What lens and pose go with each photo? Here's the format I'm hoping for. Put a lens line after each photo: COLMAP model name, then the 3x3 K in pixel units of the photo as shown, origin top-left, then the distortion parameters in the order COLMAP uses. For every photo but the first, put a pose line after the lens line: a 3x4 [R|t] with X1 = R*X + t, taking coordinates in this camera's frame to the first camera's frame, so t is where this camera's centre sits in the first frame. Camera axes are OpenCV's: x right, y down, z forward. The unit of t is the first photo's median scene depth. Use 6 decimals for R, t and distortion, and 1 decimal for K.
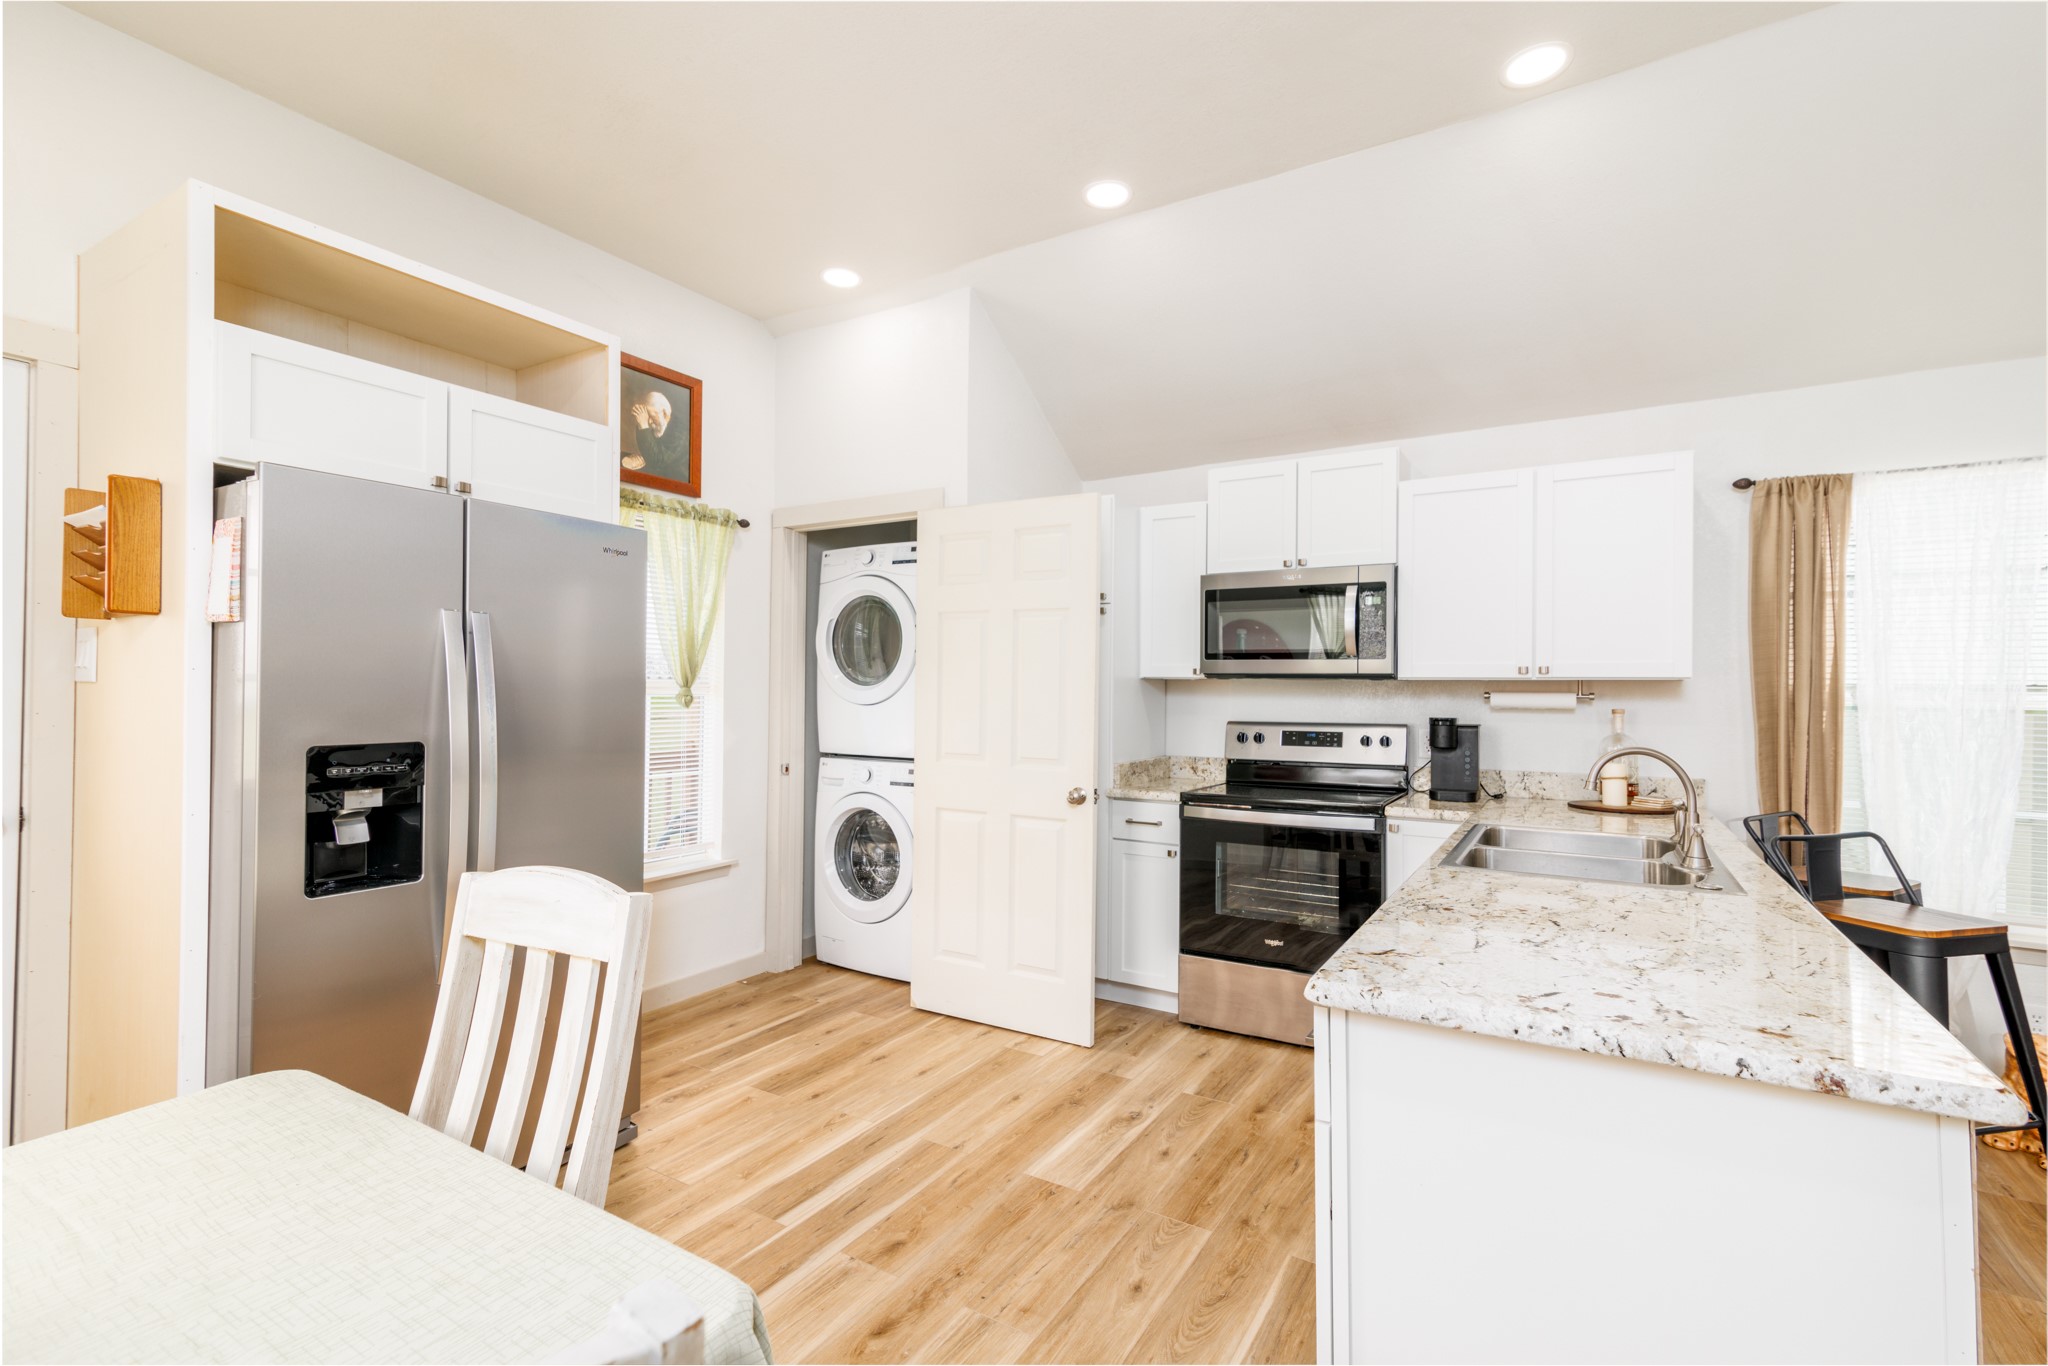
lens RADIAL K [[915.3, 0, 1024.0], [0, 915.3, 683.0], [0, 0, 1]] dist [0.002841, 0.000256]
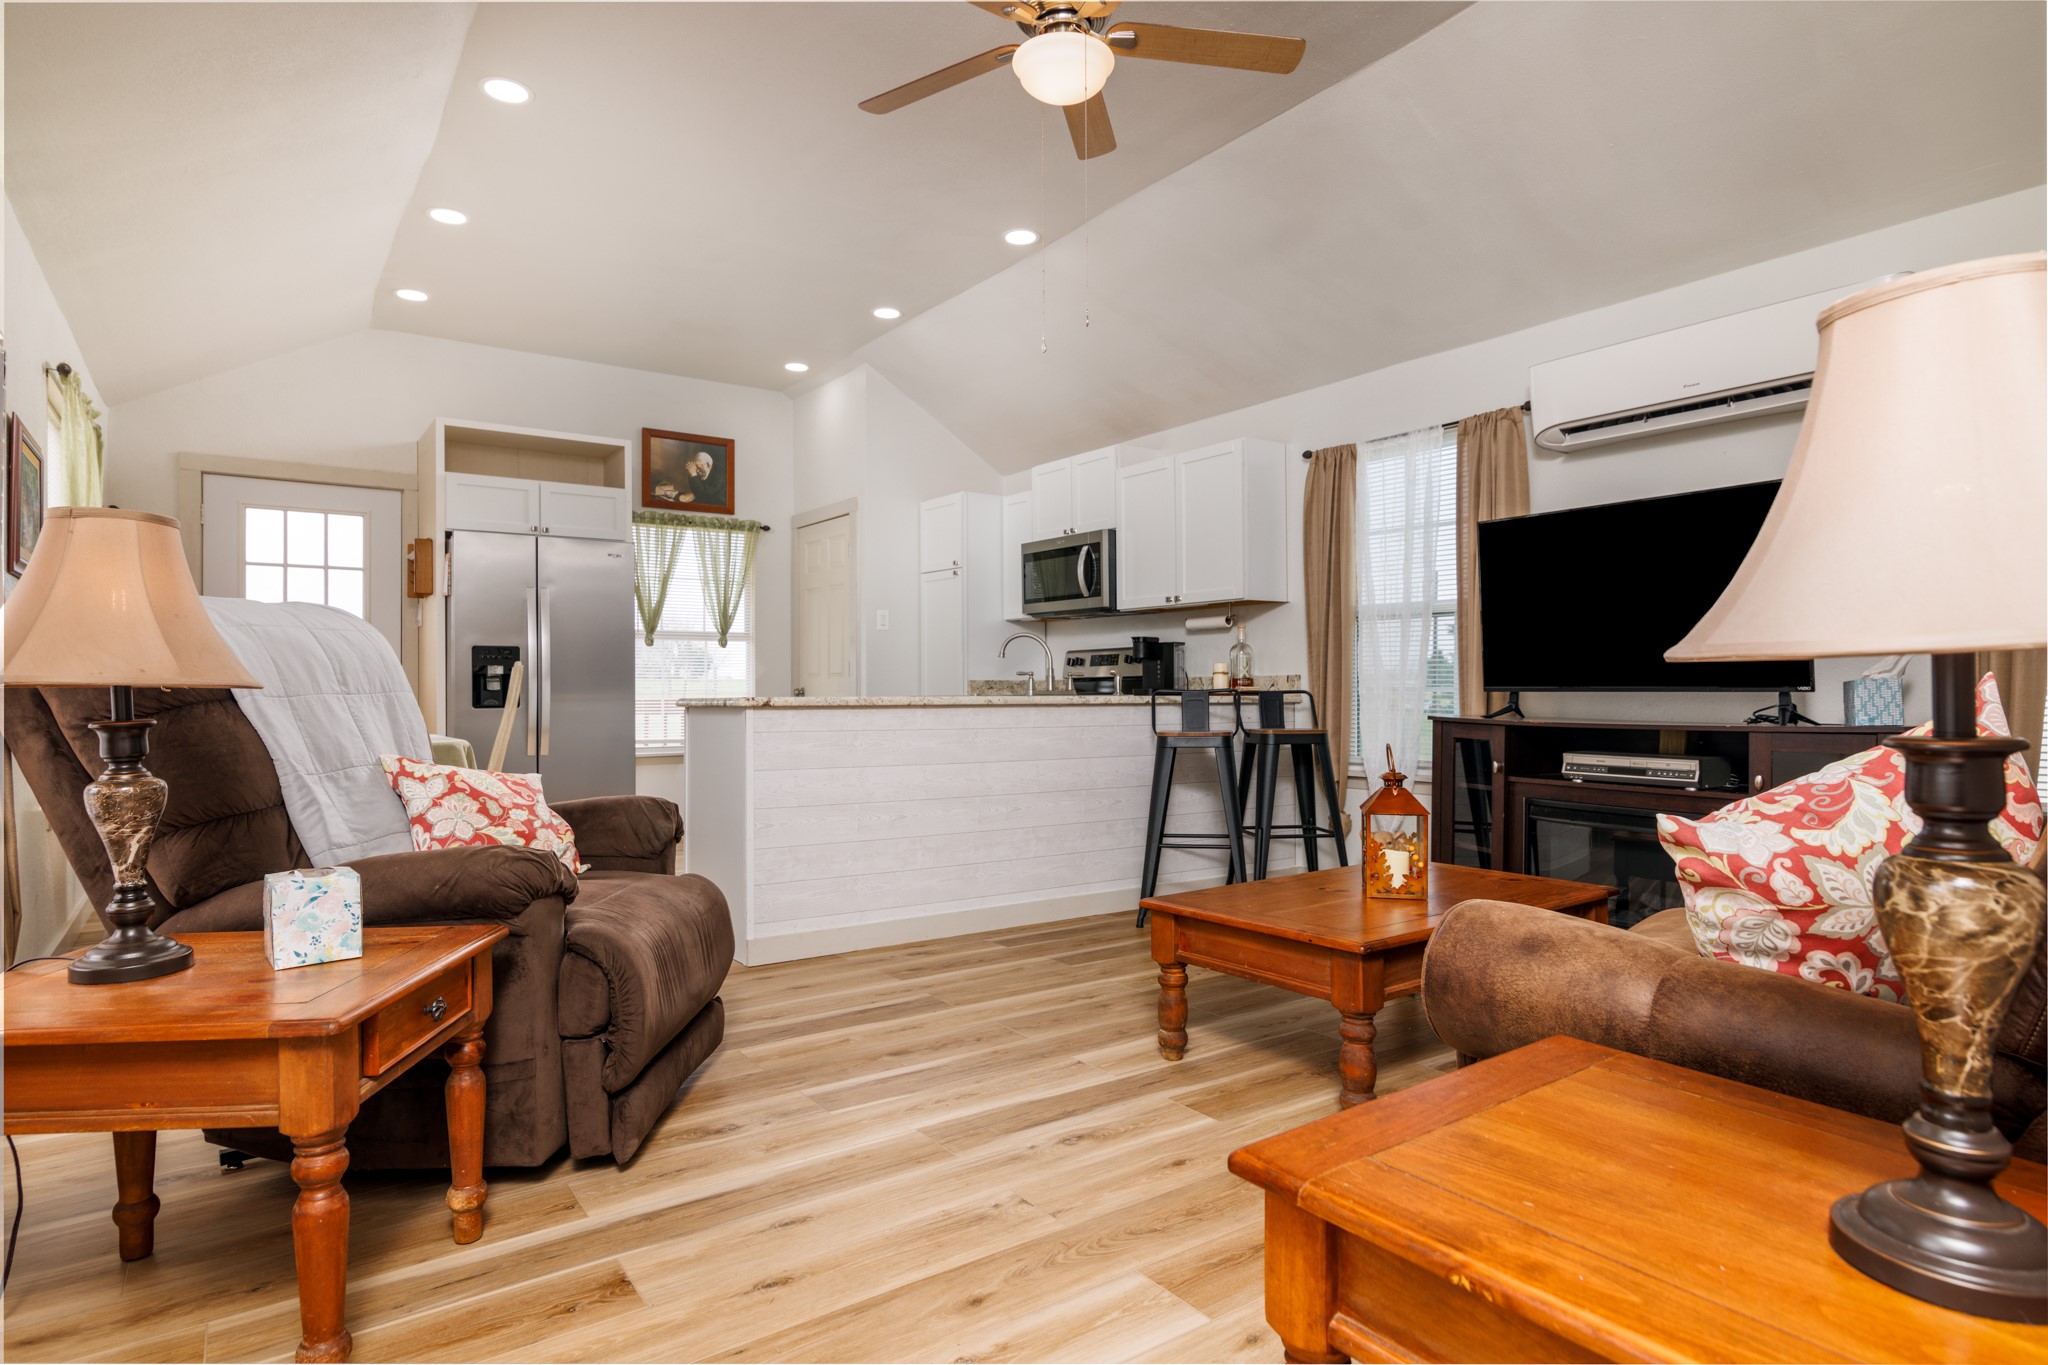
lens RADIAL K [[1134.9, 0, 1024.0], [0, 1134.9, 682.5], [0, 0, 1]] dist [-0.000839, 0.000204]
pose [[0.915910, -0.012795, -0.401179, 0.937388], [0.012888, 0.999914, -0.002468, 0.103240], [0.401176, -0.002910, 0.915996, -0.620764]]
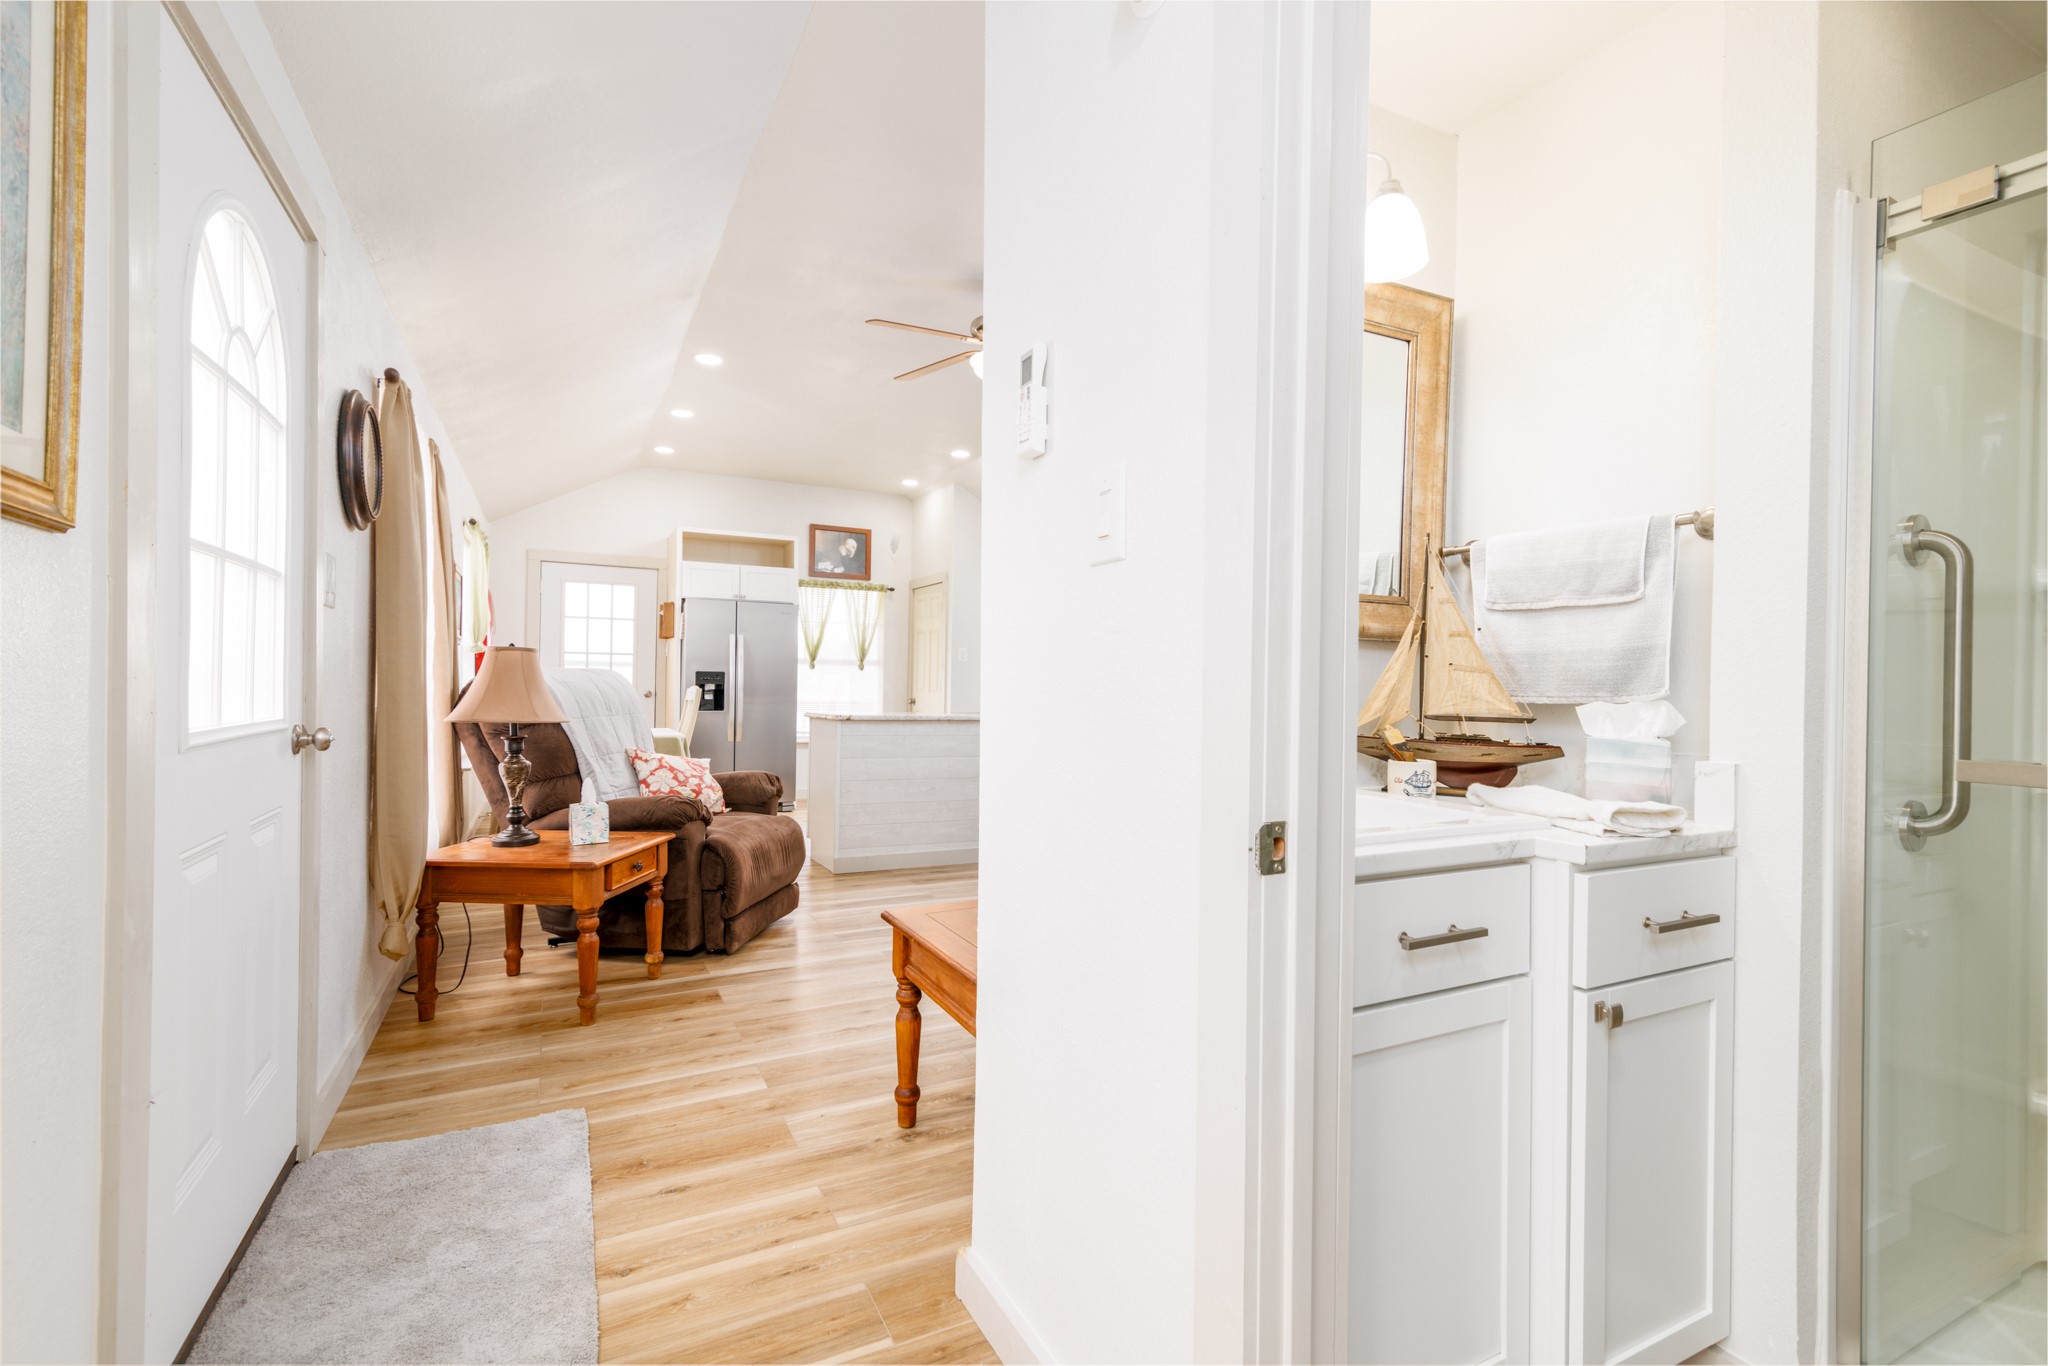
lens RADIAL K [[926.5, 0, 1024.0], [0, 926.5, 683.0], [0, 0, 1]] dist [0.001189, 0.000044]
pose [[0.850741, 0.005052, -0.525560, 1.293457], [-0.006131, 0.999981, -0.000312, 0.059677], [0.525549, 0.003488, 0.850756, -0.841952]]
